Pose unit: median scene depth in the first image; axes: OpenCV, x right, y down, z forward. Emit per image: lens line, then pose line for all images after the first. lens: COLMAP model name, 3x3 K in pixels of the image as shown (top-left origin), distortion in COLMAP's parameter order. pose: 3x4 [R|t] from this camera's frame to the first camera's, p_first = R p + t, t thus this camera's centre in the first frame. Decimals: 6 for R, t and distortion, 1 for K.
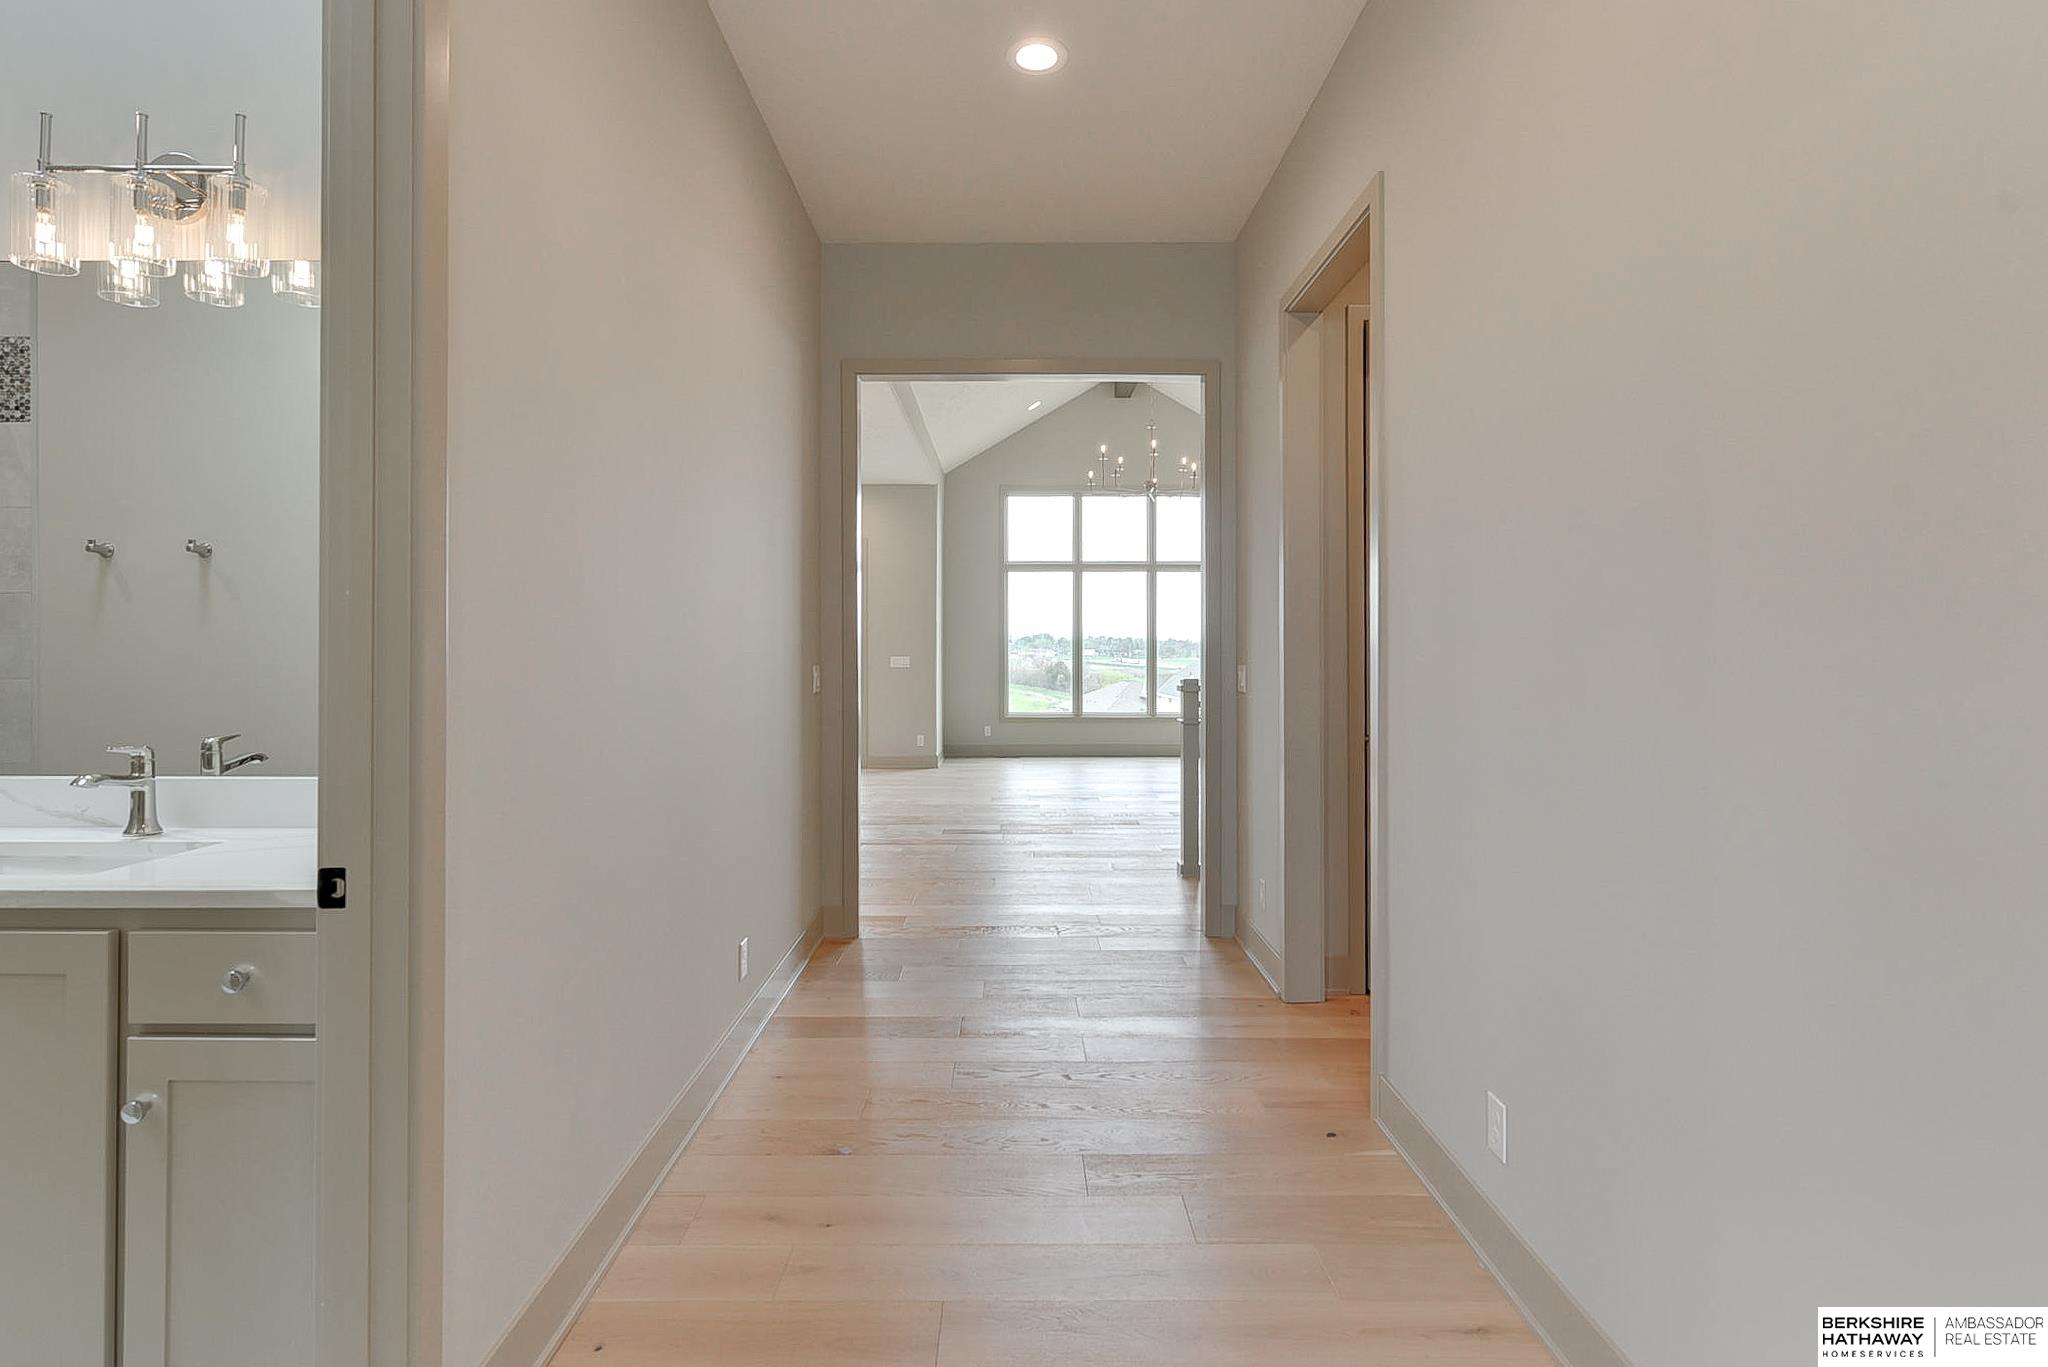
lens RADIAL K [[1013.8, 0, 1008.7], [0, 1013.8, 640.6], [0, 0, 1]] dist [0.003518, -0.001315]
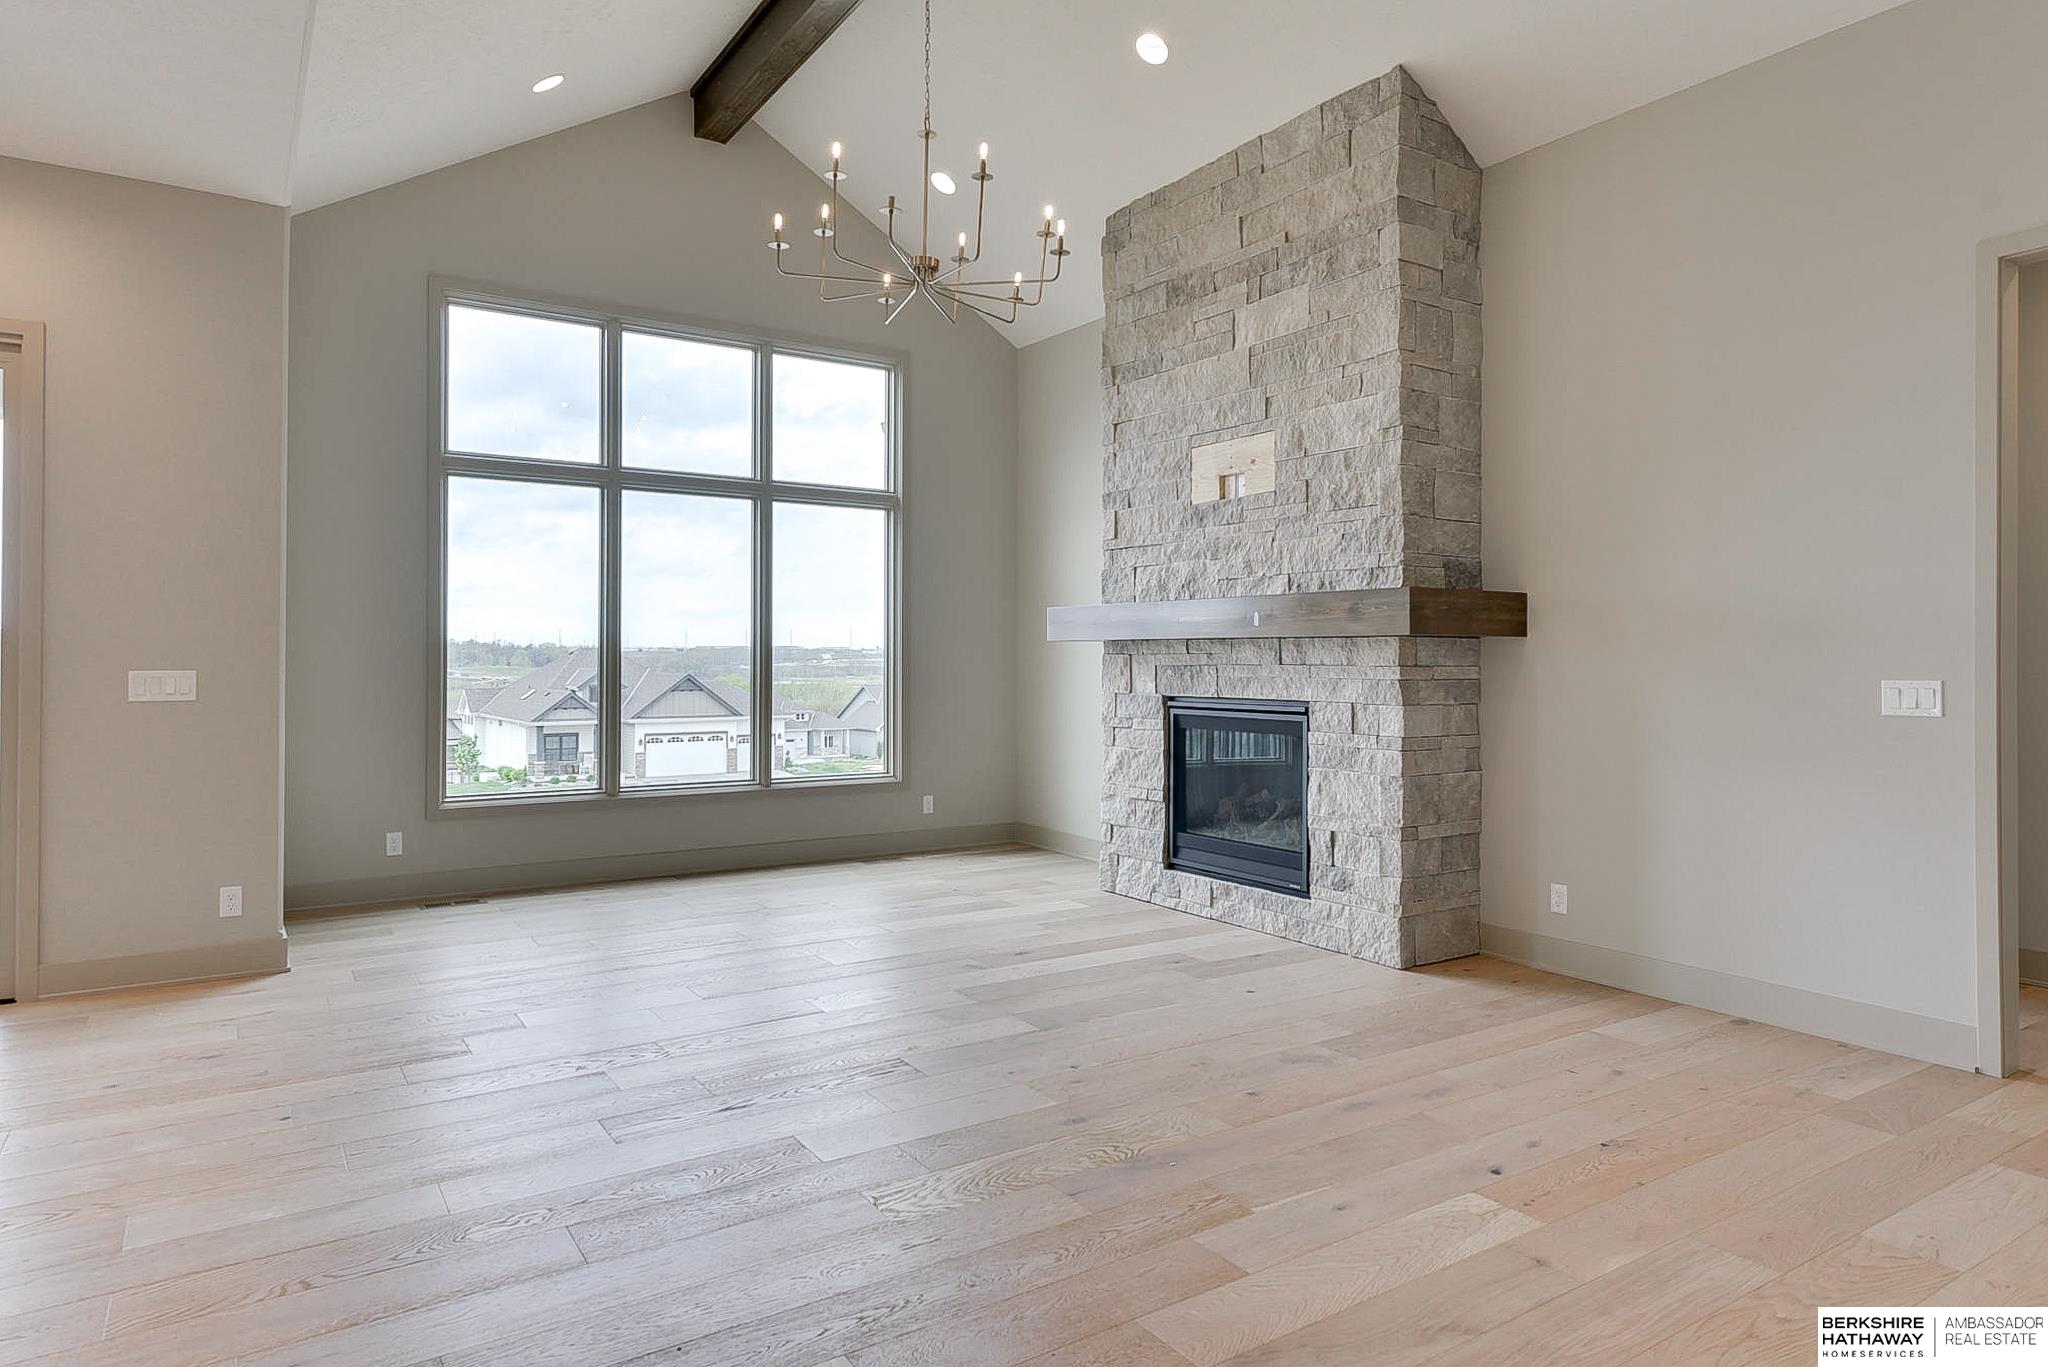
lens RADIAL K [[1176.3, 0, 1015.1], [0, 1176.3, 649.5], [0, 0, 1]] dist [0.004175, 0.000655]
pose [[0.829084, 0.006179, 0.559089, -0.280807], [-0.008240, 0.999965, 0.001167, 0.015937], [-0.559063, -0.005575, 0.829107, 1.512904]]
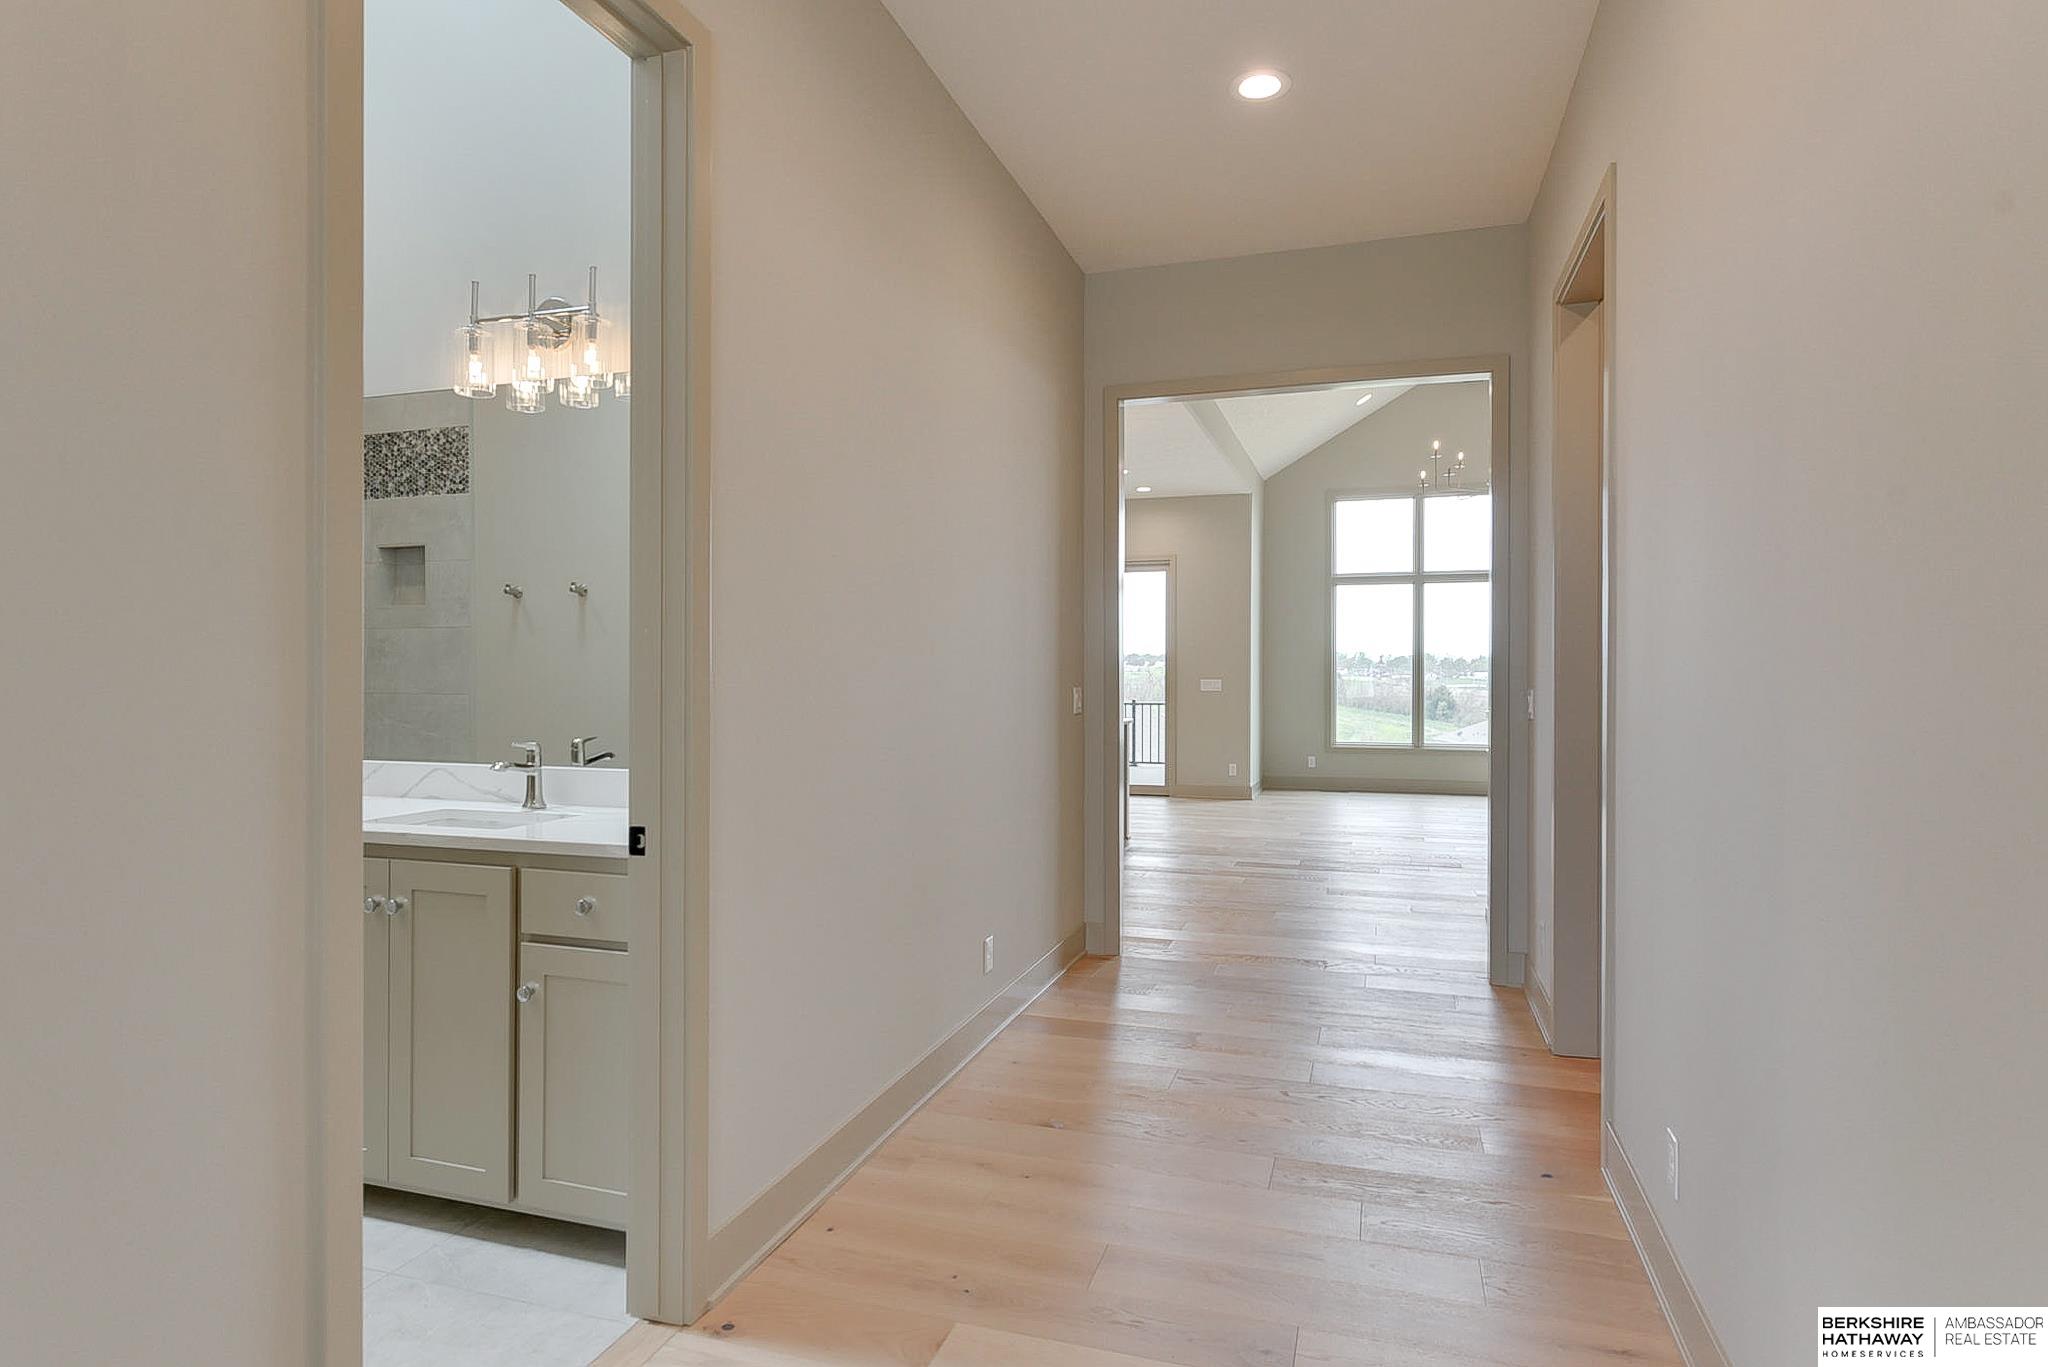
lens RADIAL K [[1118.7, 0, 1008.7], [0, 1118.7, 665.0], [0, 0, 1]] dist [0.003332, -0.000494]
pose [[0.949326, -0.001422, -0.314289, 0.122709], [0.002255, 0.999995, 0.002288, -0.001036], [0.314284, -0.002881, 0.949324, -0.122612]]
